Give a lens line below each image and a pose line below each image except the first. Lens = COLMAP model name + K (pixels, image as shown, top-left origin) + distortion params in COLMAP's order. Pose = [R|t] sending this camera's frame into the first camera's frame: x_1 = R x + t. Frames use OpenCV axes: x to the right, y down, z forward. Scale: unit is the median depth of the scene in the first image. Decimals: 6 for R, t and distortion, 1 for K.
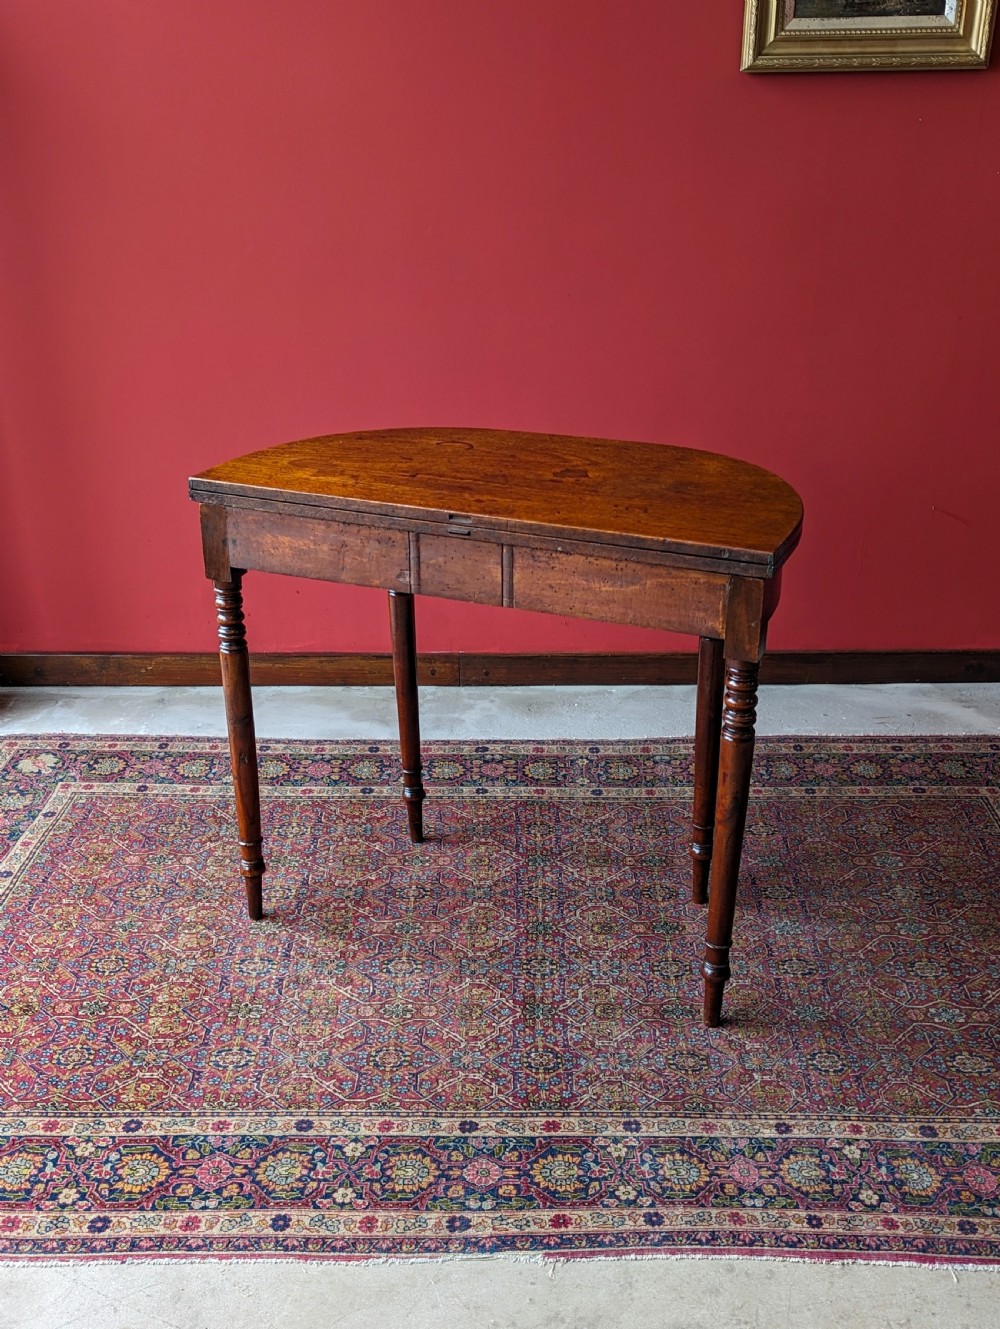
lens RADIAL K [[1661.9, 0, 466.5], [0, 1661.9, 688.5], [0, 0, 1]] dist [0.047413, 0.020659]
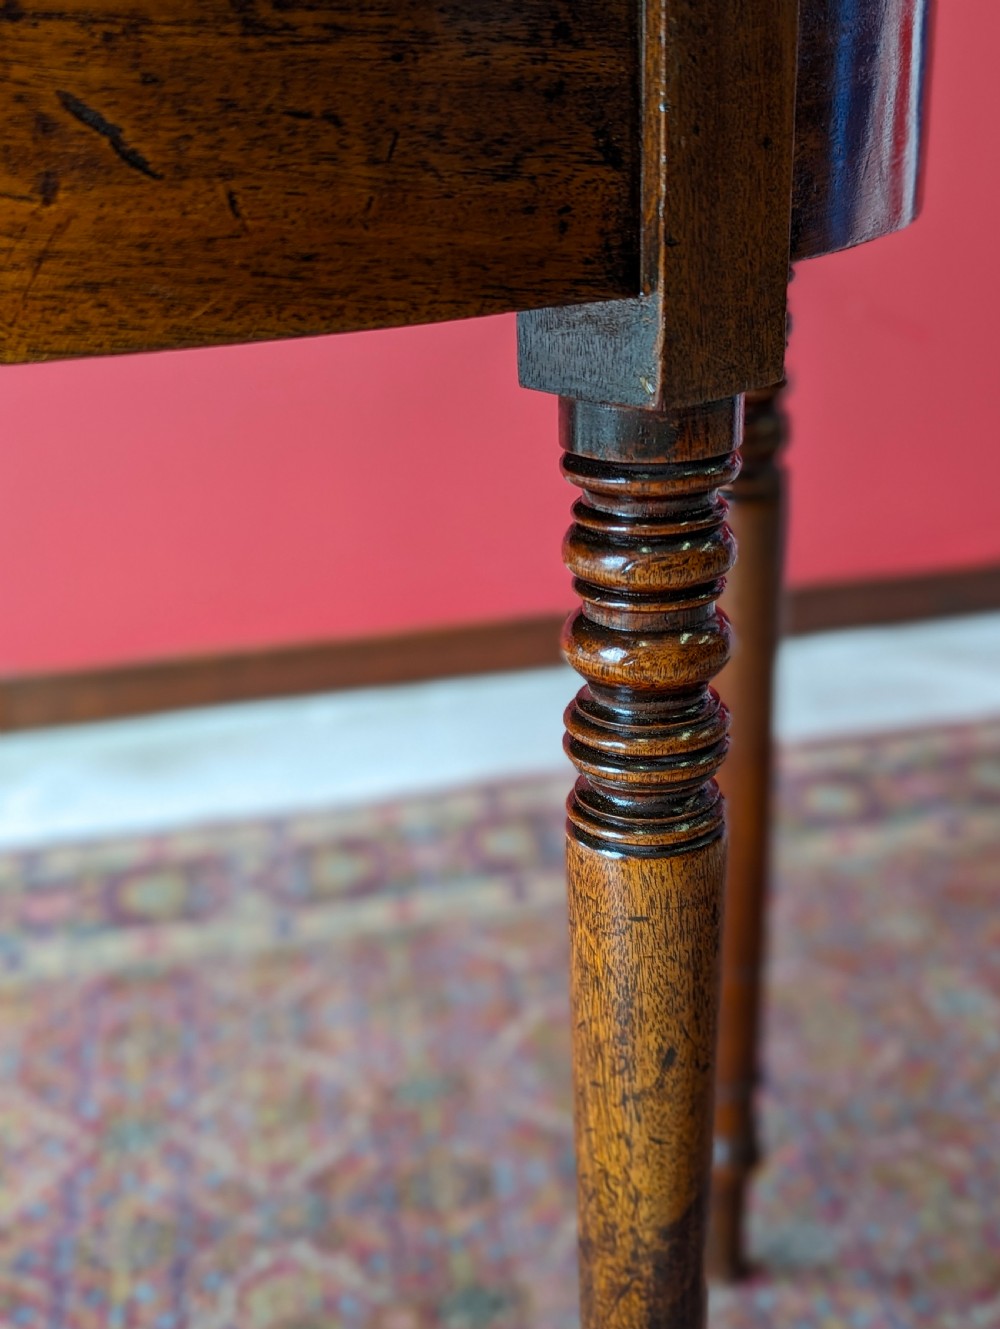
lens RADIAL K [[1617.6, 0, 494.6], [0, 1617.6, 661.1], [0, 0, 1]] dist [0.070882, -0.031568]
pose [[0.980590, -0.110918, 0.161682, 0.097868], [0.121646, 0.990877, -0.058007, 0.032502], [-0.153773, 0.076549, 0.985137, 0.761796]]
